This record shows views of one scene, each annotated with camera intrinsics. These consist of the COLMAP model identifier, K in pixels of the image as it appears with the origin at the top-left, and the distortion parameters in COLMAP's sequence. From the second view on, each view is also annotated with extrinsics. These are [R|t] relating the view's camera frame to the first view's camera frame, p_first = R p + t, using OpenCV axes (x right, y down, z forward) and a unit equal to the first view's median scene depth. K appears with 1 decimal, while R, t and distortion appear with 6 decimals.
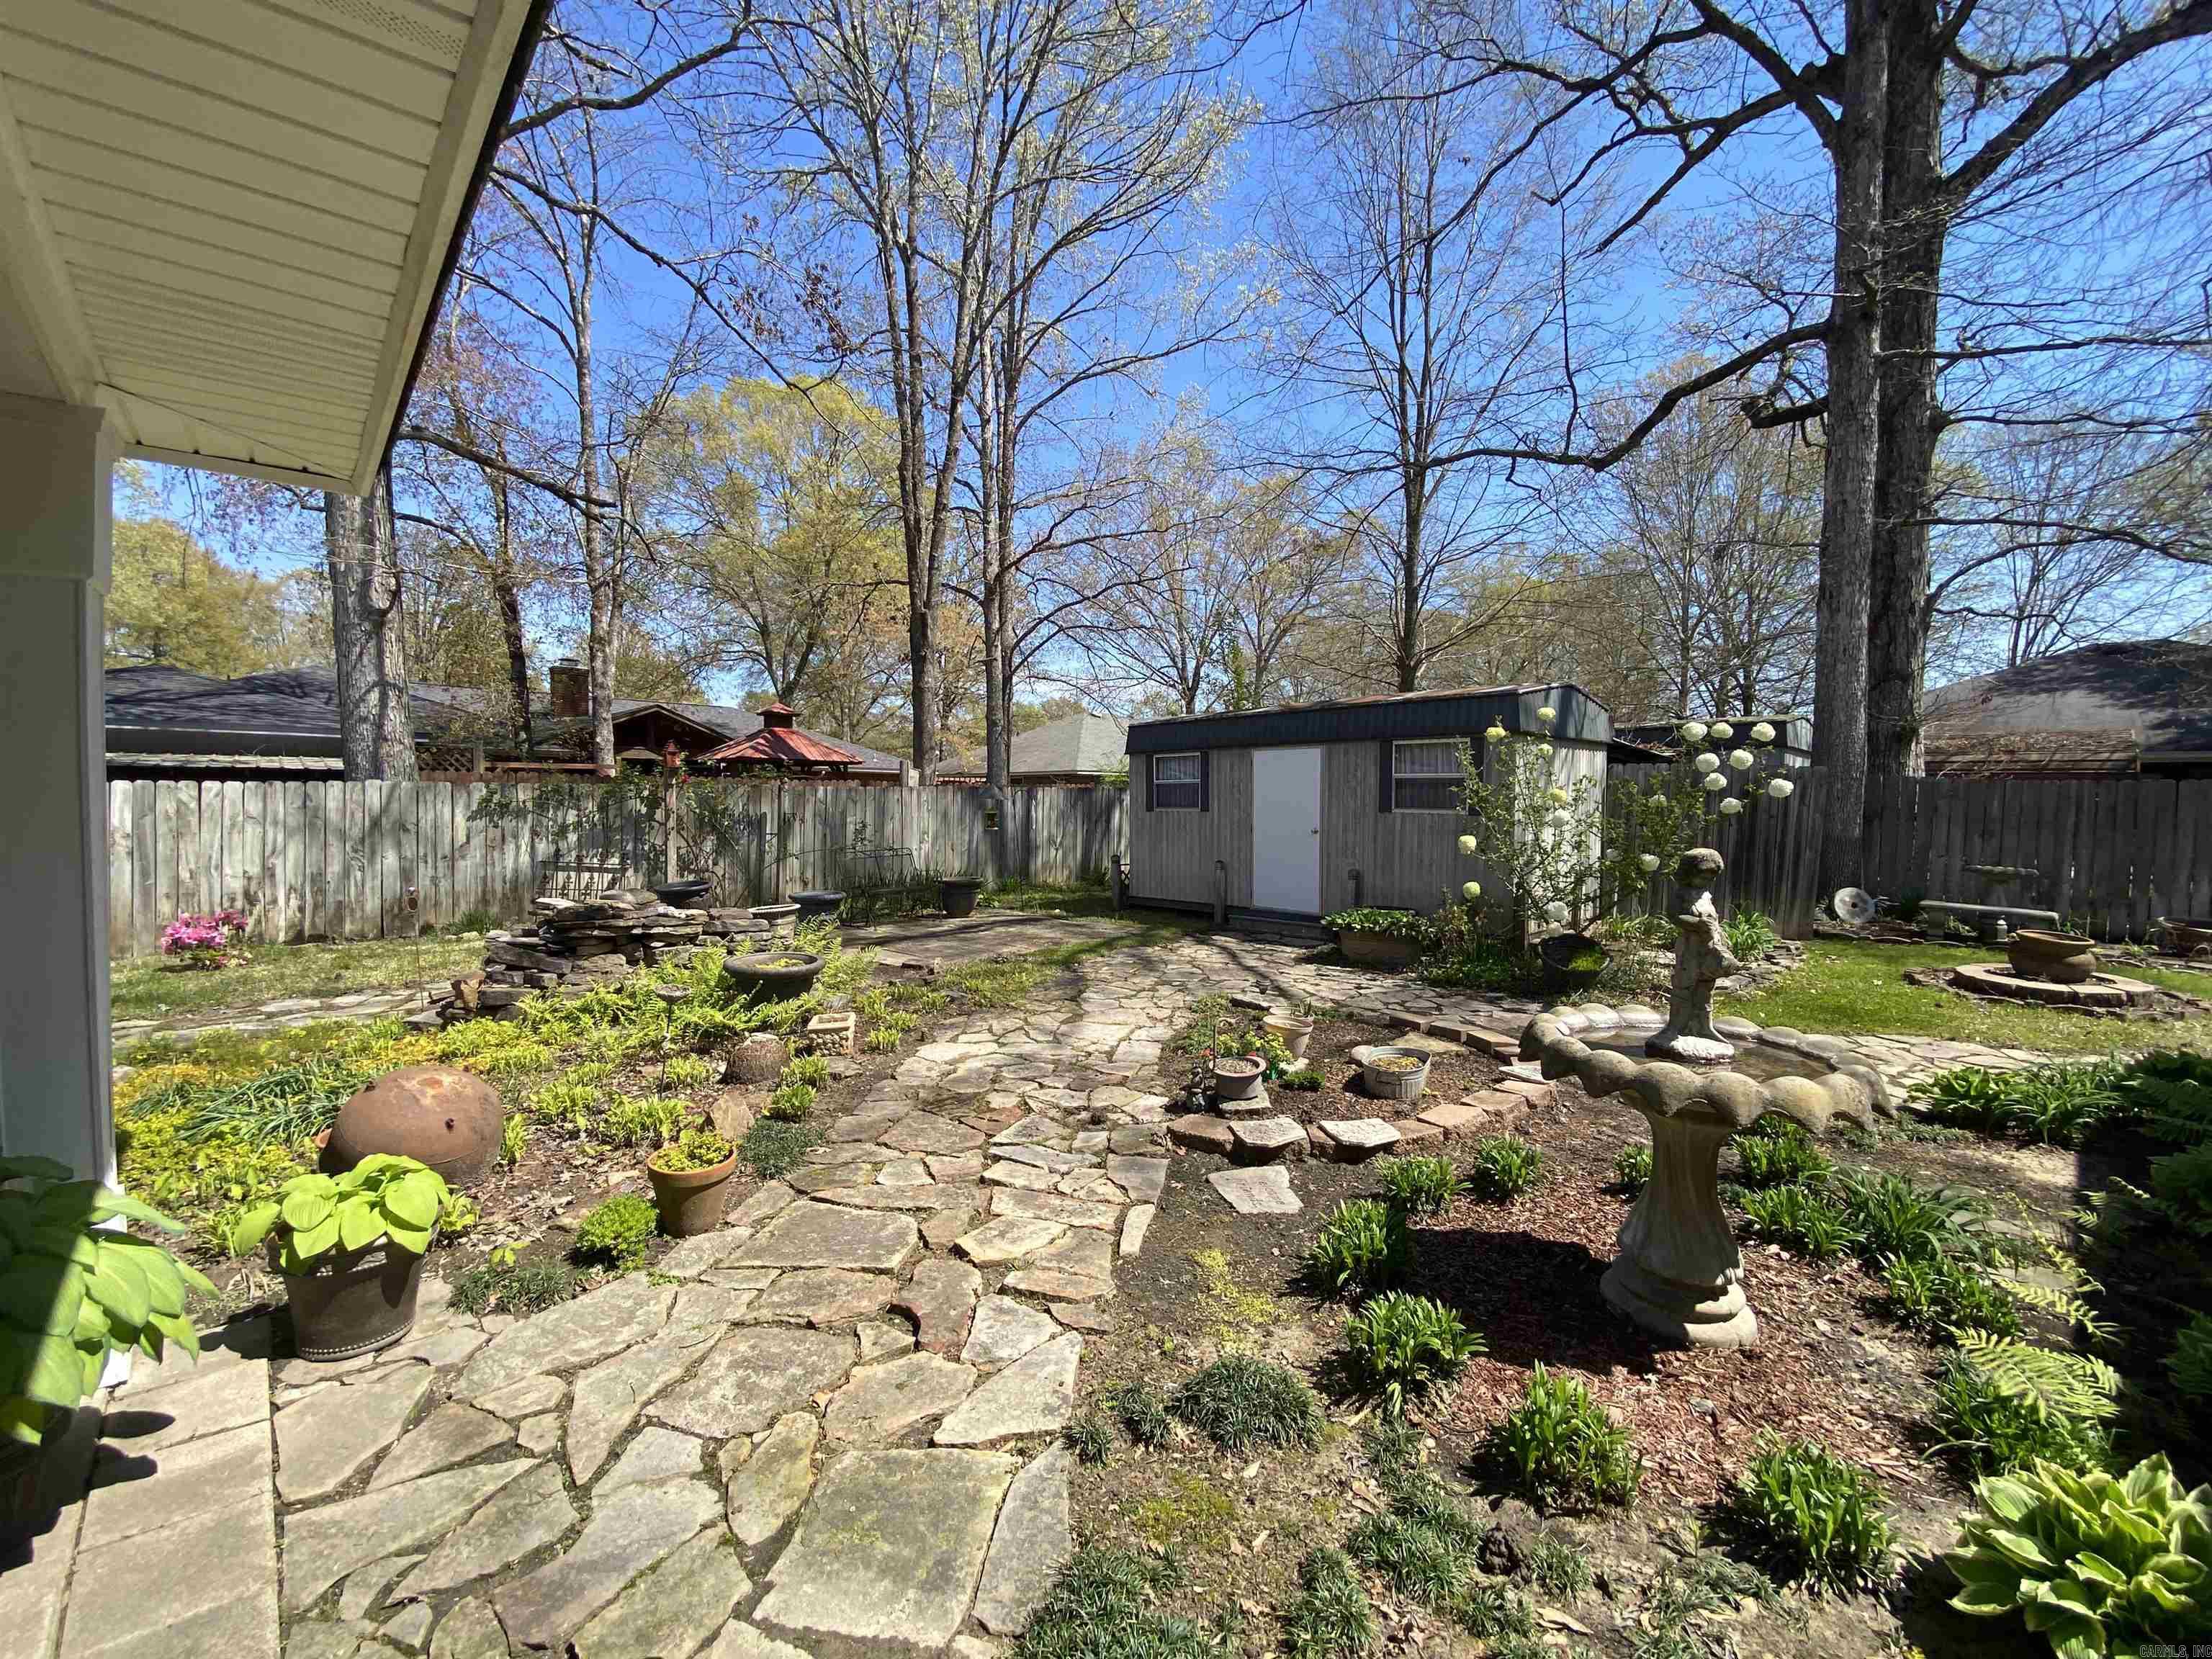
lens RADIAL K [[900.8, 0, 1109.5], [0, 900.8, 837.1], [0, 0, 1]] dist [0.011072, -0.018102]
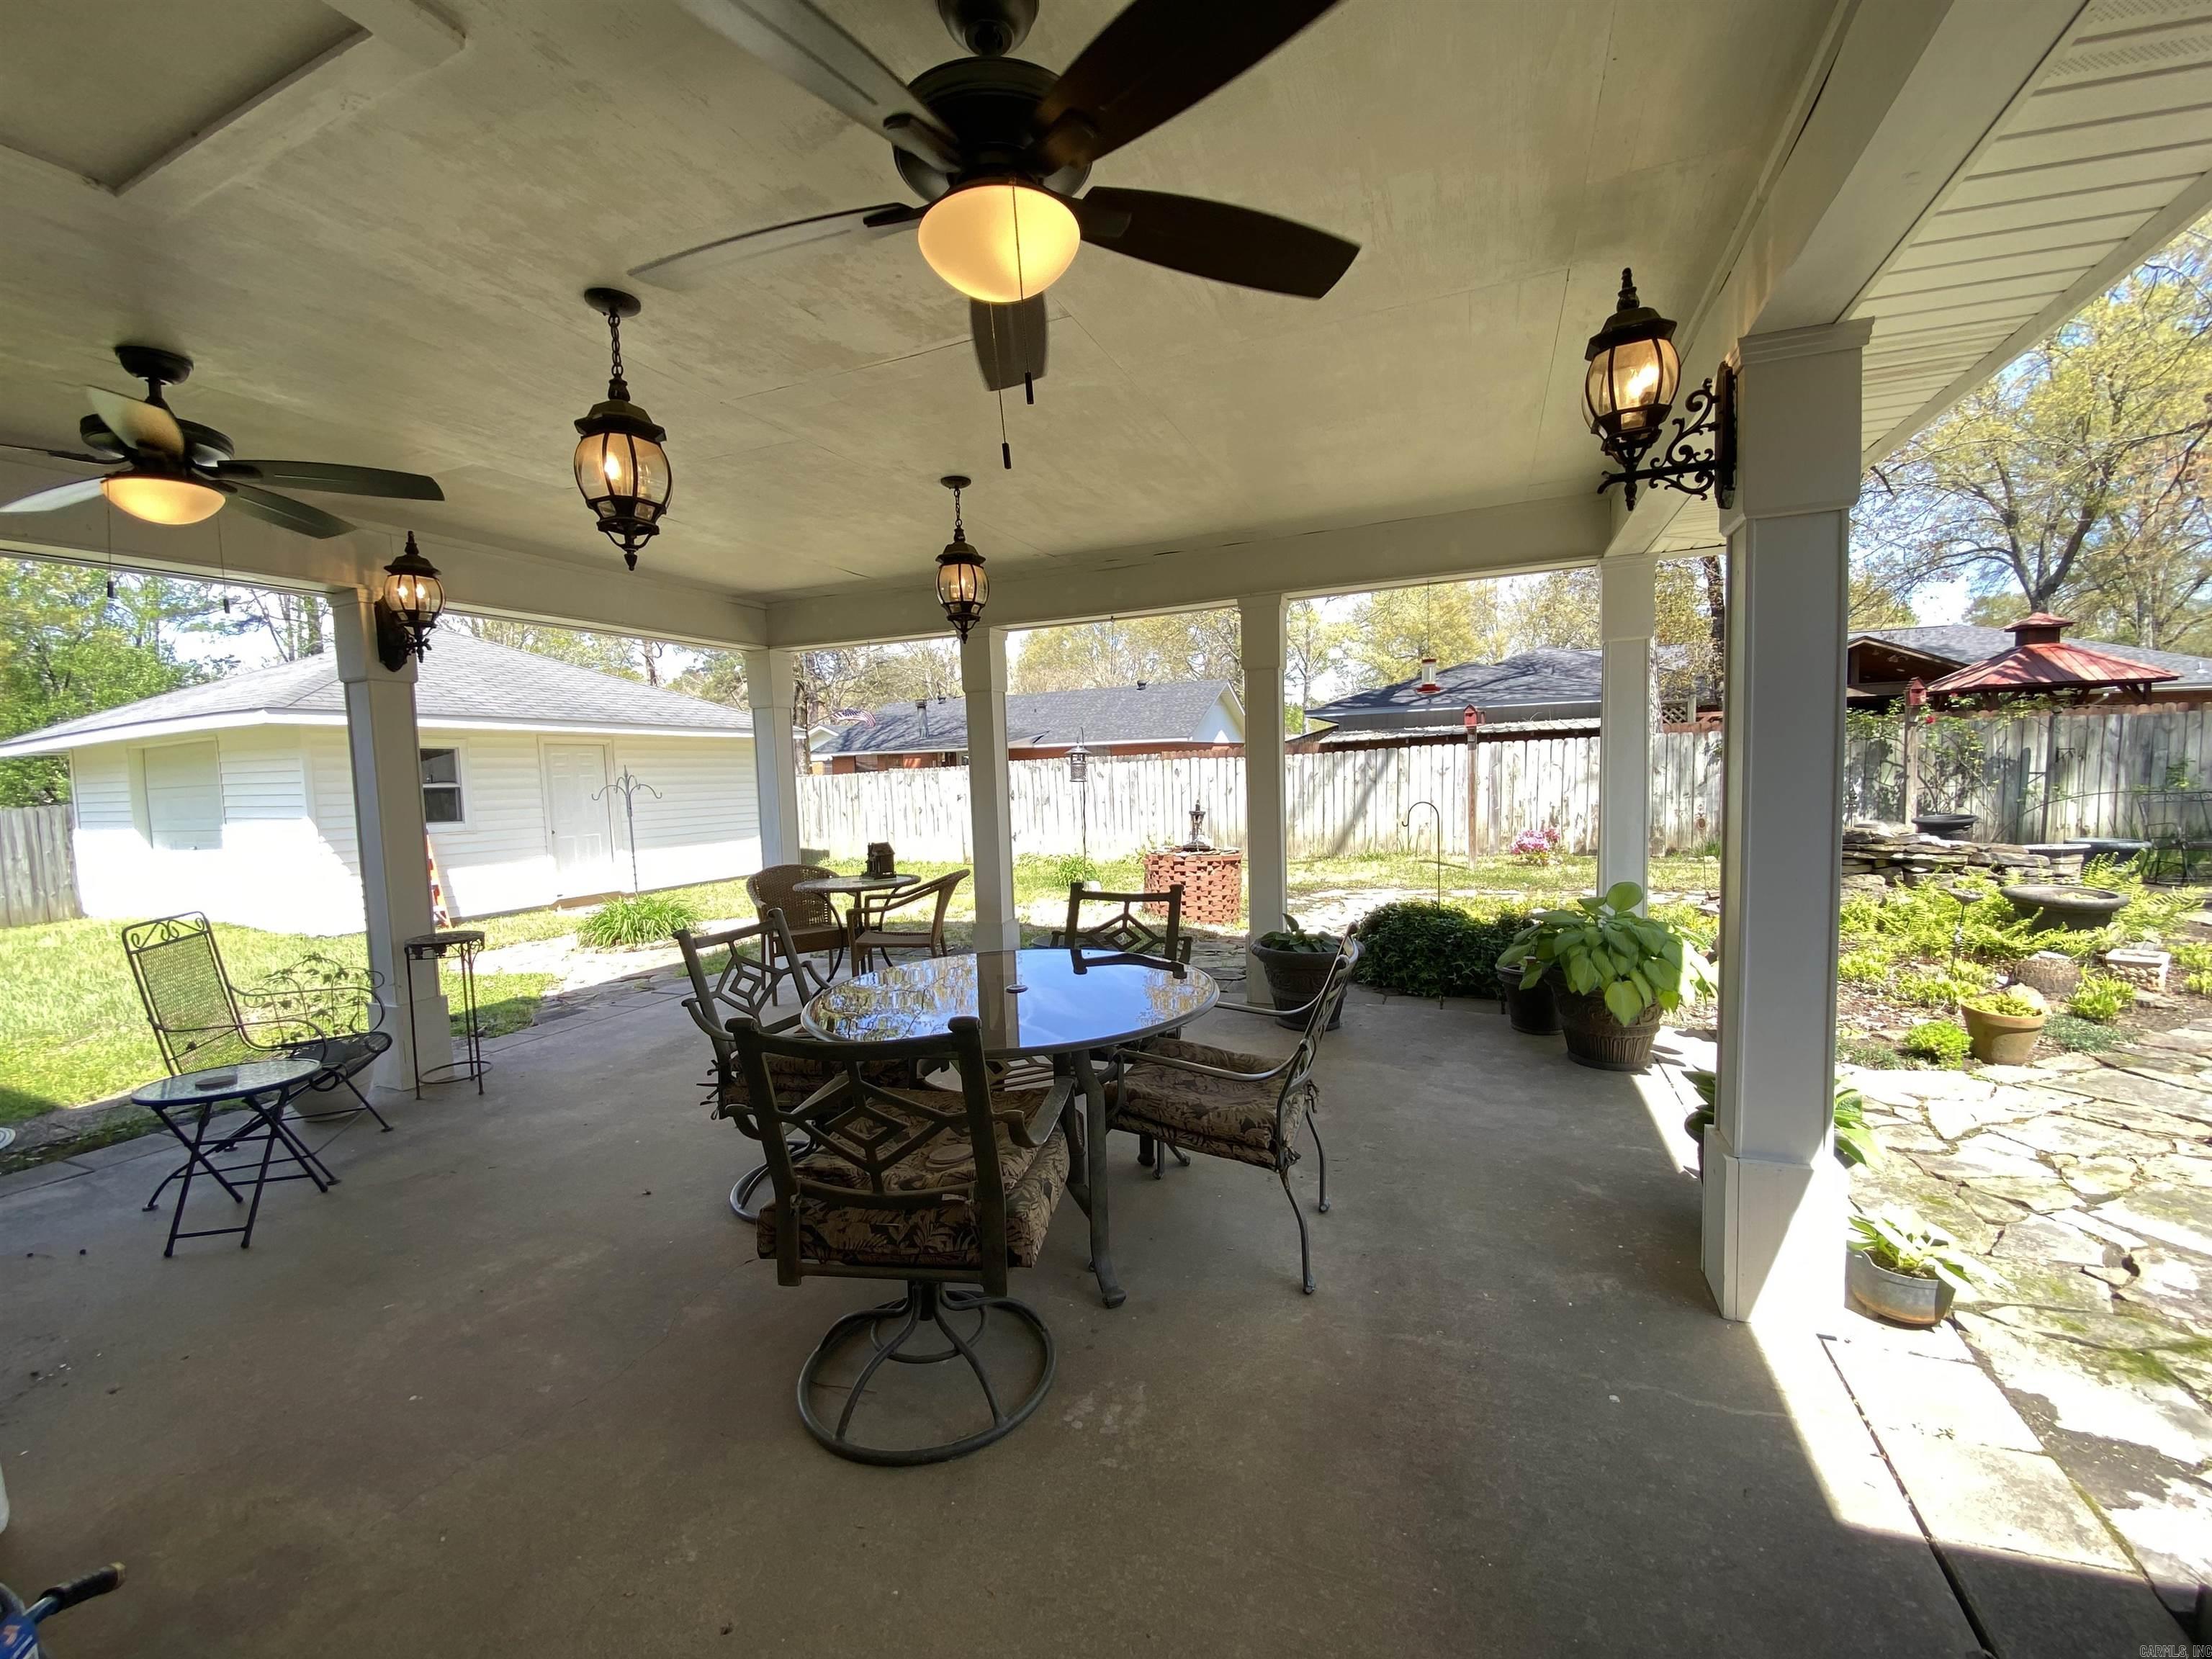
lens RADIAL K [[900.8, 0, 1109.5], [0, 900.8, 837.1], [0, 0, 1]] dist [0.011072, -0.018102]
pose [[0.413570, 0.049609, -0.909120, 0.065803], [0.001795, 0.998468, 0.055301, 0.015100], [0.910470, -0.024502, 0.412848, -0.282255]]
